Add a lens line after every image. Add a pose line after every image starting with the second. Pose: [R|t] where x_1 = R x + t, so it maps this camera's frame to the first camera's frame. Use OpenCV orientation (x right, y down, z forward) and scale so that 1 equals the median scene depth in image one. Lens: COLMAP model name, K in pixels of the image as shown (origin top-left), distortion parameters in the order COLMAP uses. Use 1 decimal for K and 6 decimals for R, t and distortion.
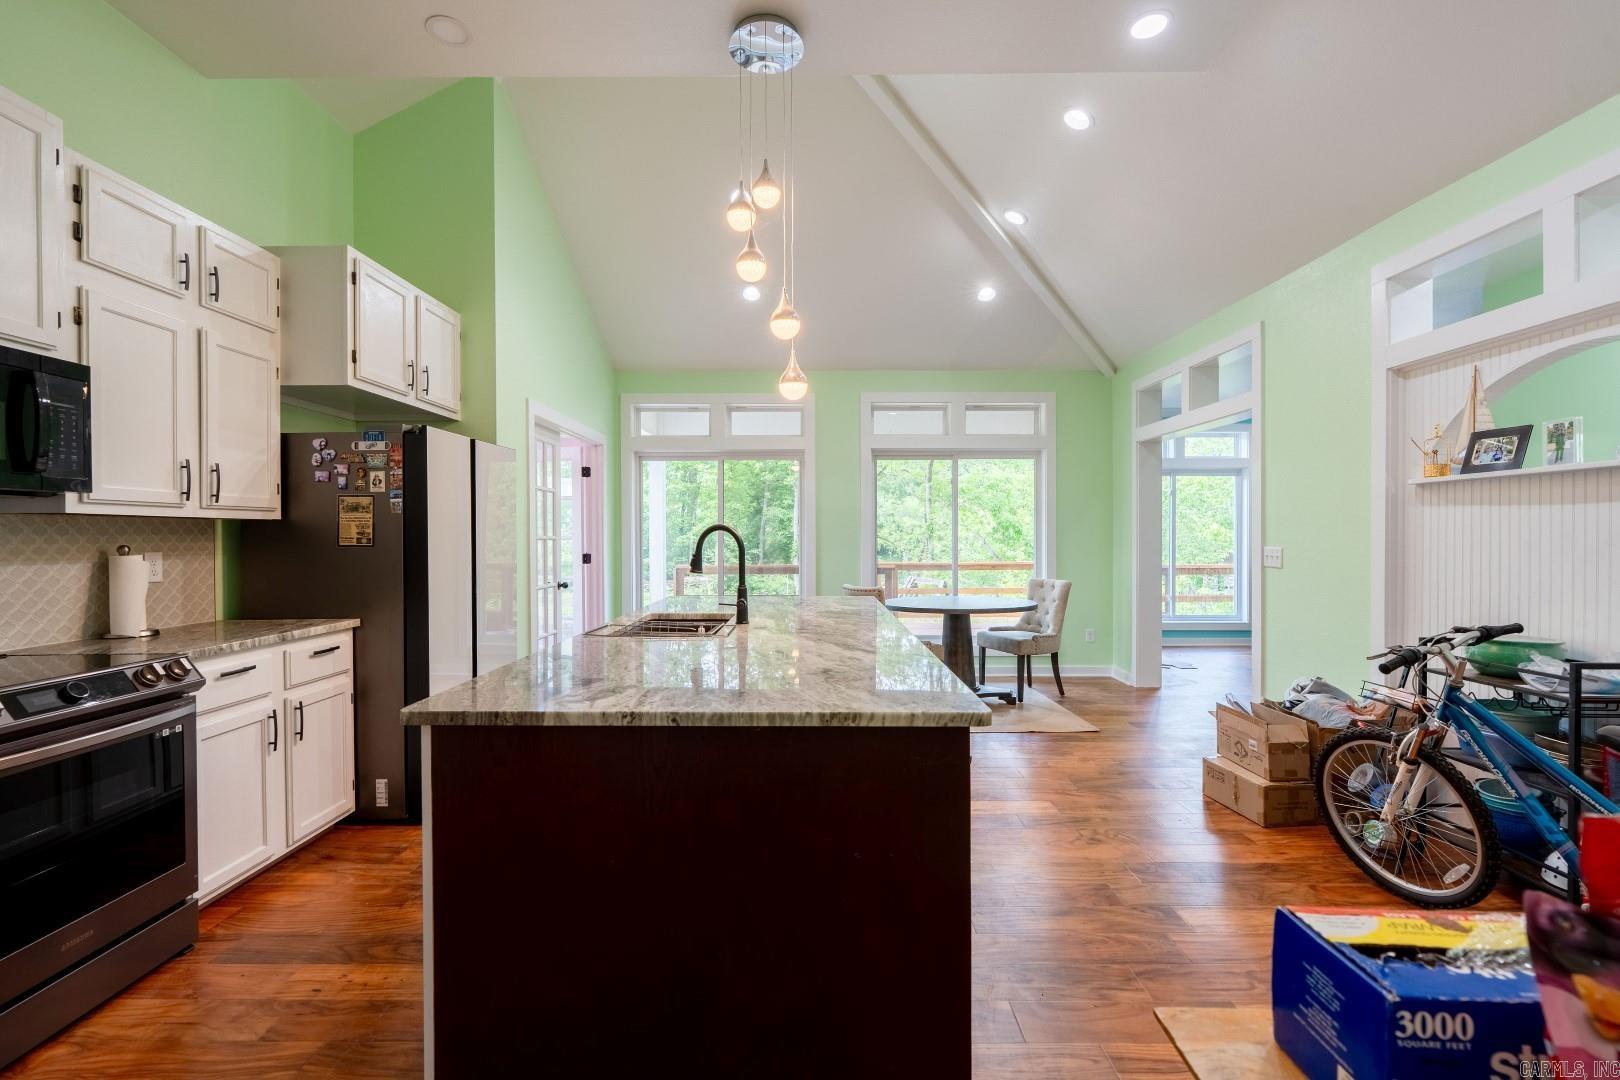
lens RADIAL K [[725.1, 0, 810.0], [0, 725.1, 540.0], [0, 0, 1]] dist [-0.001776, 0.000857]
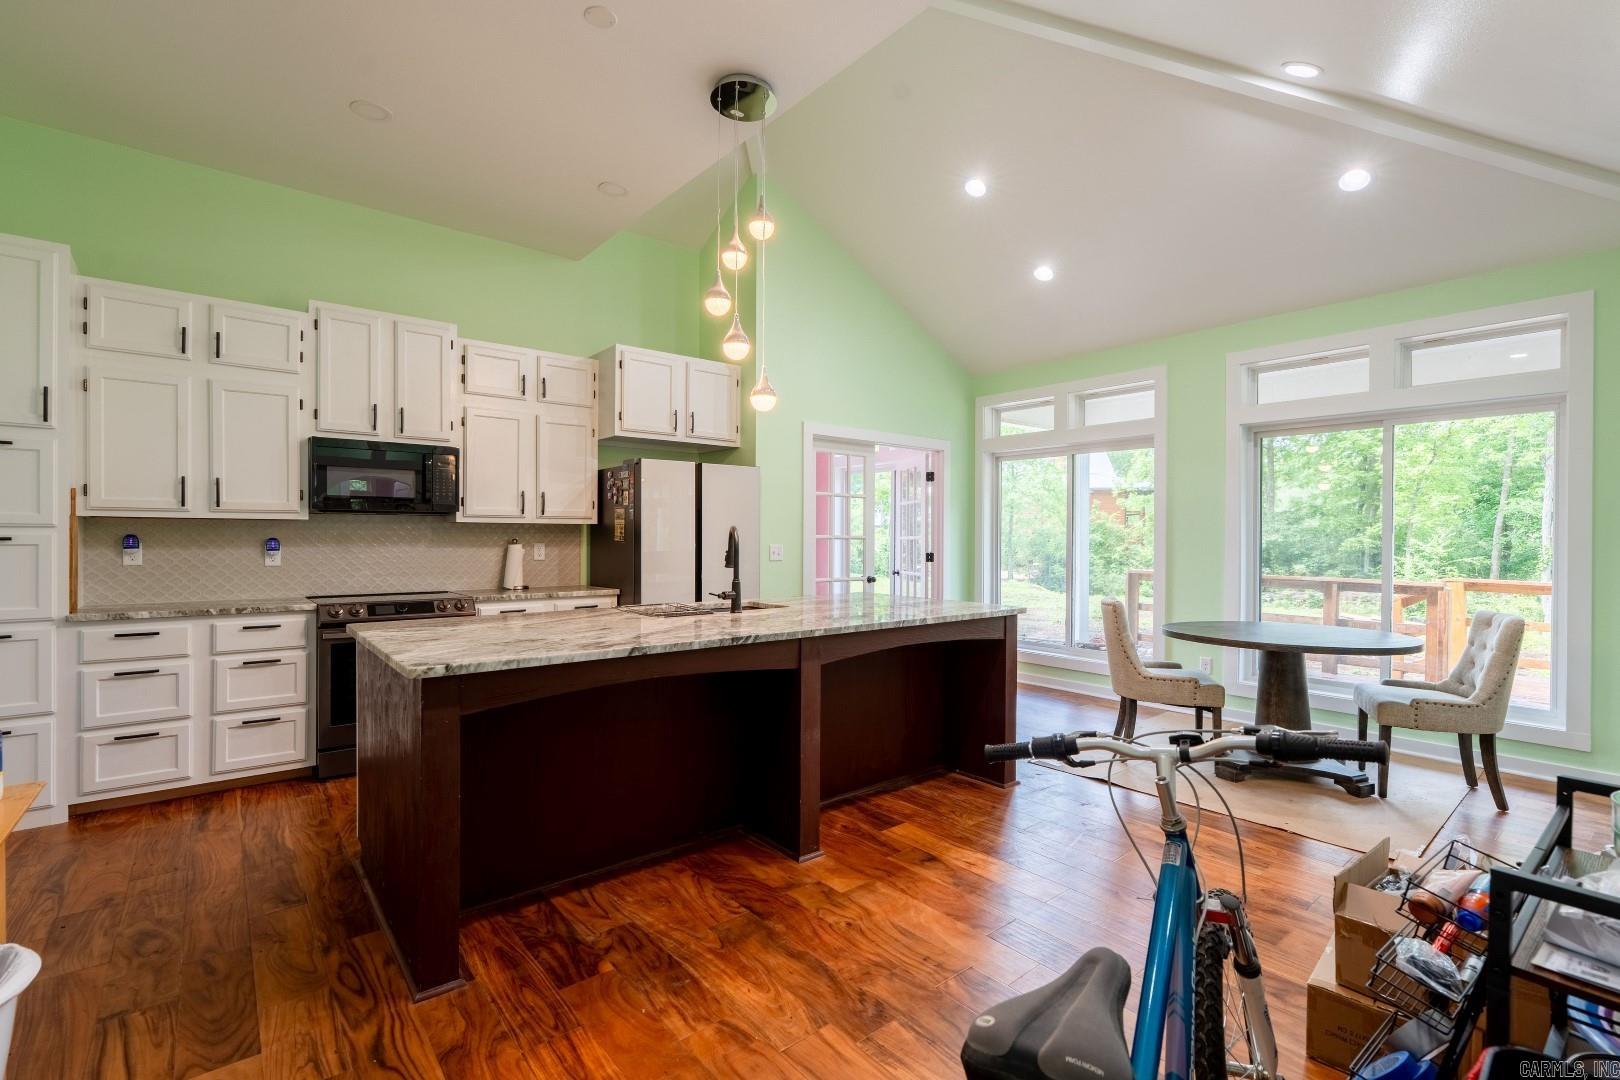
lens RADIAL K [[725.1, 0, 810.0], [0, 725.1, 540.0], [0, 0, 1]] dist [-0.001776, 0.000857]
pose [[0.641644, 0.010239, -0.766934, 0.815947], [-0.011006, 0.999931, 0.004142, -0.004844], [0.766923, 0.005784, 0.641713, 0.342287]]
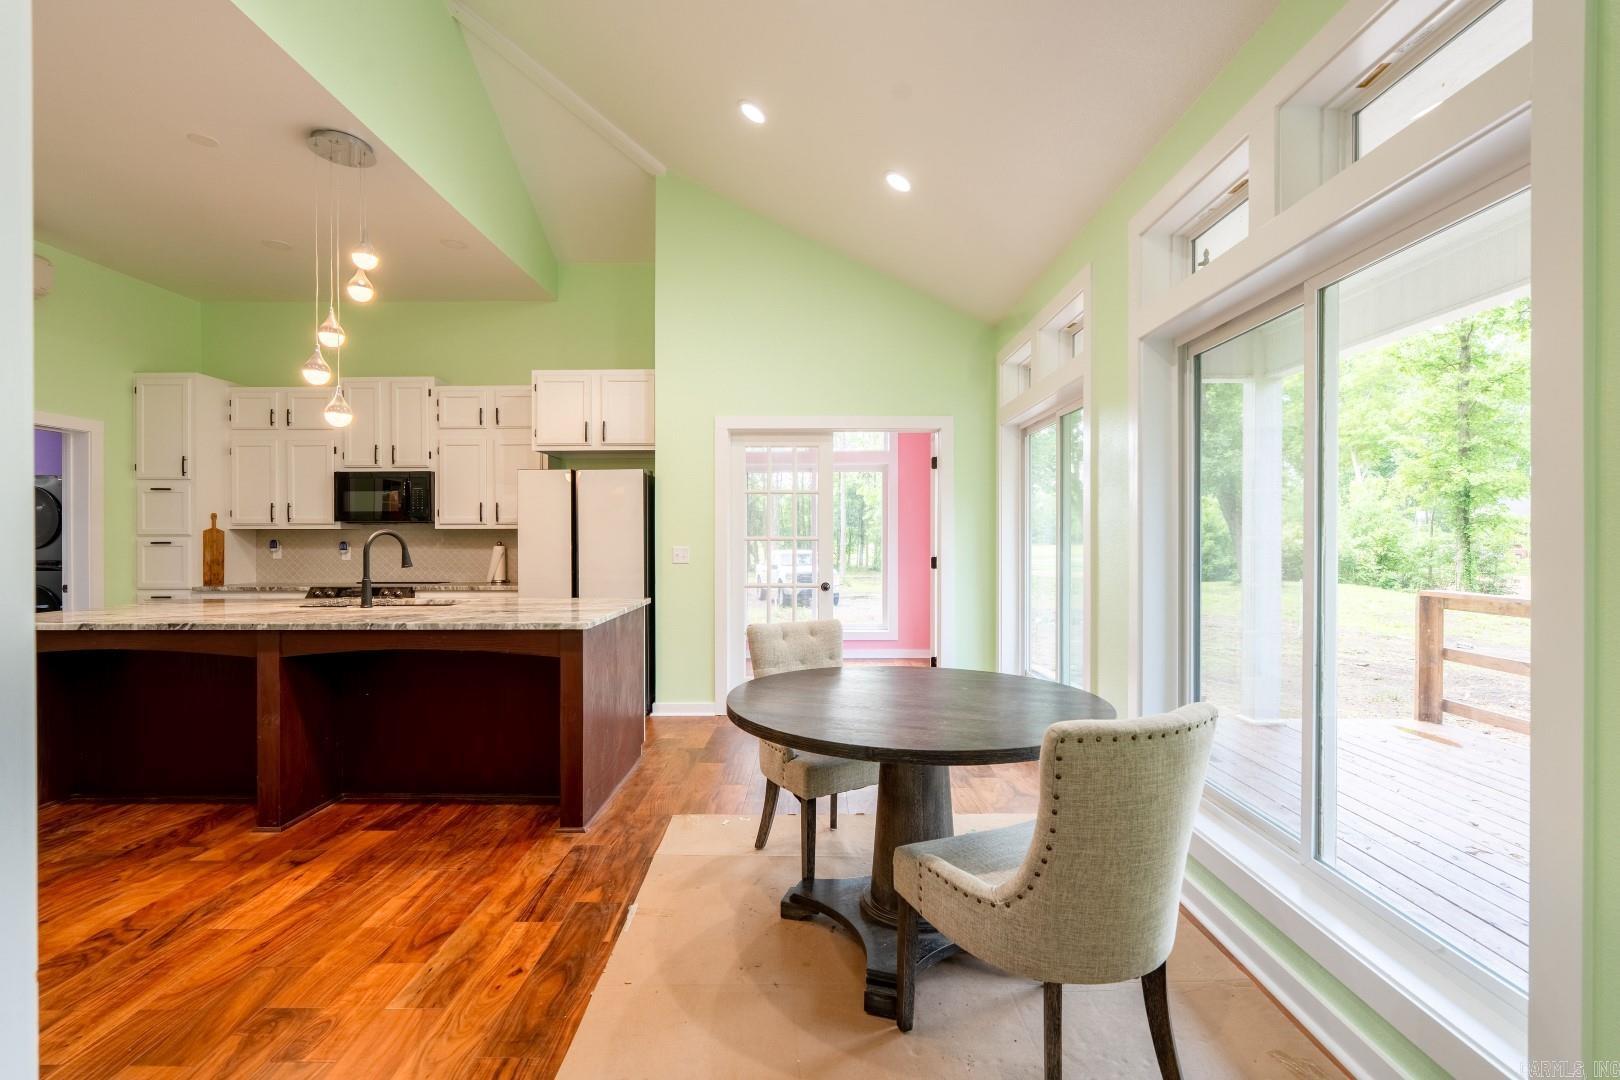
lens RADIAL K [[725.1, 0, 810.0], [0, 725.1, 540.0], [0, 0, 1]] dist [-0.001776, 0.000857]
pose [[0.000677, 0.006951, -0.999976, 1.128062], [-0.003632, 0.999969, 0.006948, -0.014815], [0.999993, 0.003627, 0.000702, 1.700173]]
